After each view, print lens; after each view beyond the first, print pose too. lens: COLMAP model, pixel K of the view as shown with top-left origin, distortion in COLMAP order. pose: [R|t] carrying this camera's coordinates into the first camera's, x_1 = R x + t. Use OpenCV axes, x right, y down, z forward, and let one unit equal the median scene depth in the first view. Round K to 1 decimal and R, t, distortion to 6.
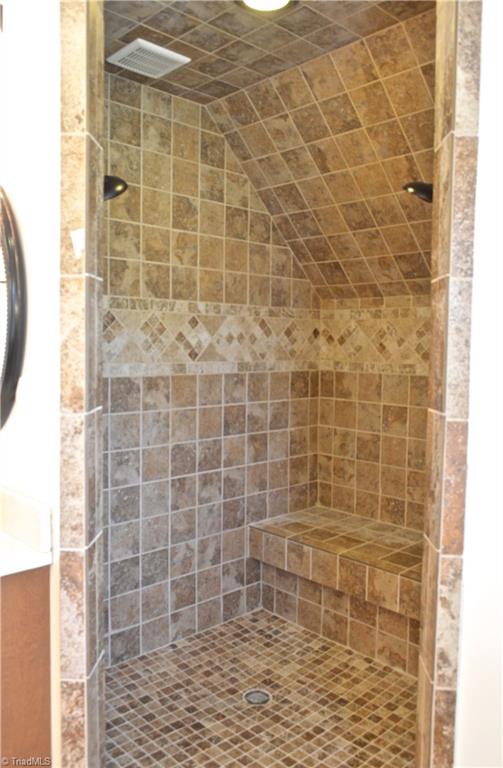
lens RADIAL K [[611.7, 0, 250.0], [0, 611.7, 379.3], [0, 0, 1]] dist [-0.012139, 0.012360]
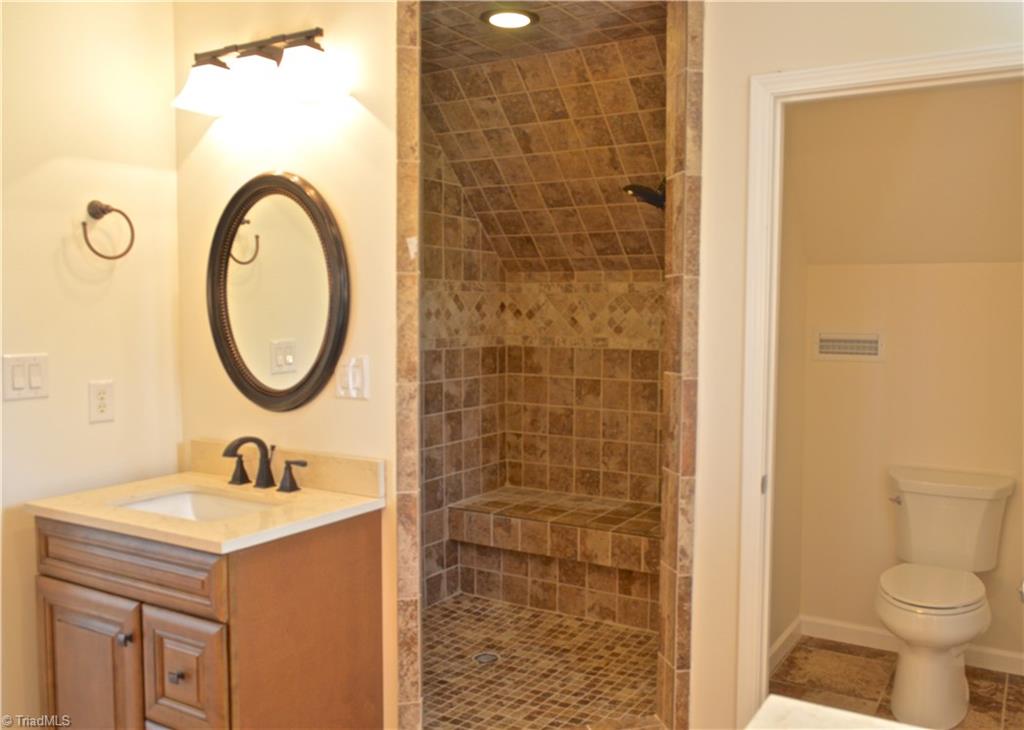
lens RADIAL K [[906.6, 0, 512.5], [0, 906.6, 368.2], [0, 0, 1]] dist [0.002818, 0.002594]
pose [[0.962930, -0.025413, 0.268551, -0.358777], [0.022934, 0.999661, 0.012367, 0.005030], [-0.268774, -0.005749, 0.963186, -0.522135]]
